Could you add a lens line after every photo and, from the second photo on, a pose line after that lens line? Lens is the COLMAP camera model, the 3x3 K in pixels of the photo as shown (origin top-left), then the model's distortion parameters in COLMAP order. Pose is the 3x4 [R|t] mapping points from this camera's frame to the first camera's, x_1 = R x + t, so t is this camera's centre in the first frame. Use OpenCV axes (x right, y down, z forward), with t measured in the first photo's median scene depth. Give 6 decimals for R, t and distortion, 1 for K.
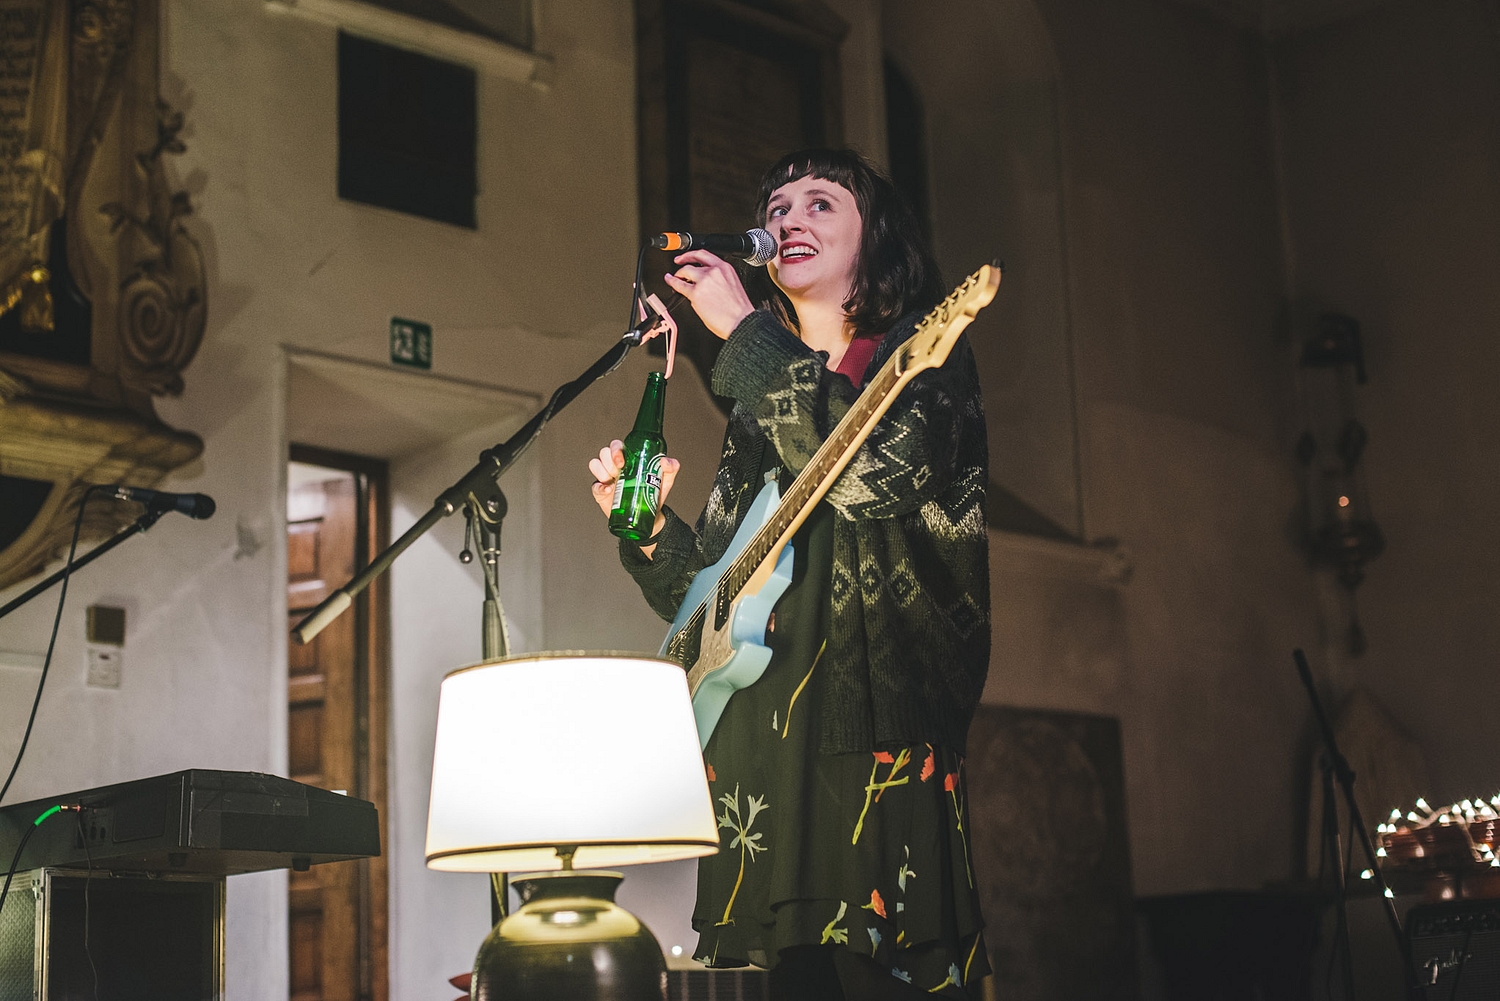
lens RADIAL K [[2368.4, 0, 750.0], [0, 2368.4, 500.5], [0, 0, 1]] dist [-0.113708, -0.018648]
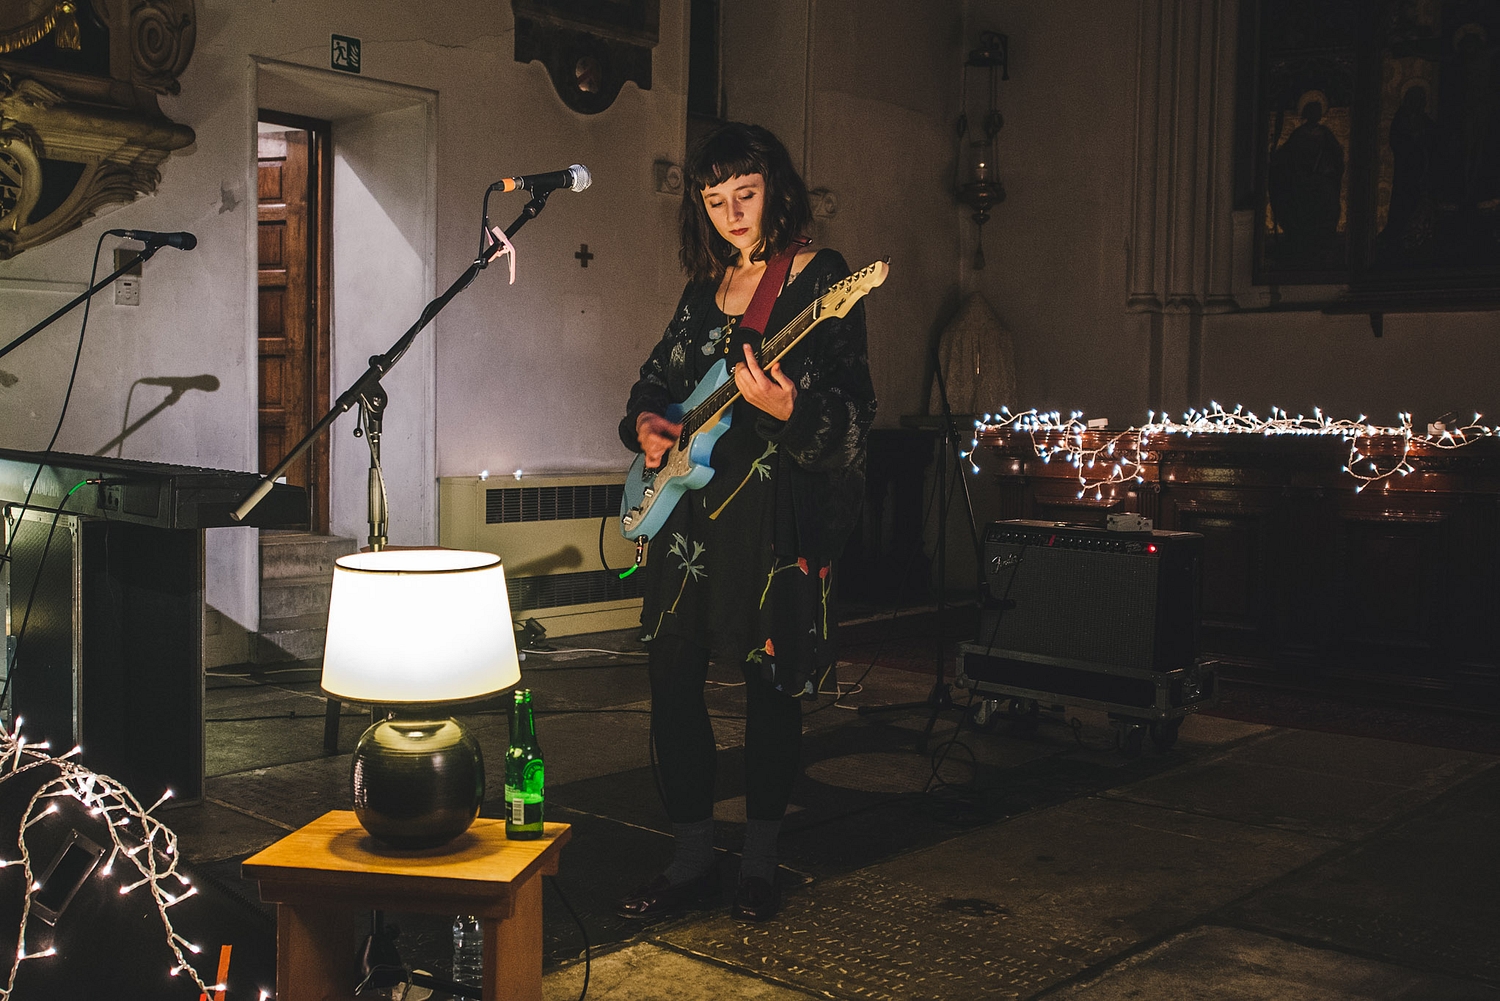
lens RADIAL K [[1522.0, 0, 678.5], [0, 1522.0, 505.7], [0, 0, 1]] dist [-0.009513, -0.012227]
pose [[0.996164, 0.051021, 0.071093, 0.004943], [-0.069842, 0.953047, 0.294660, -0.099995], [-0.052722, -0.298494, 0.952954, 0.041911]]
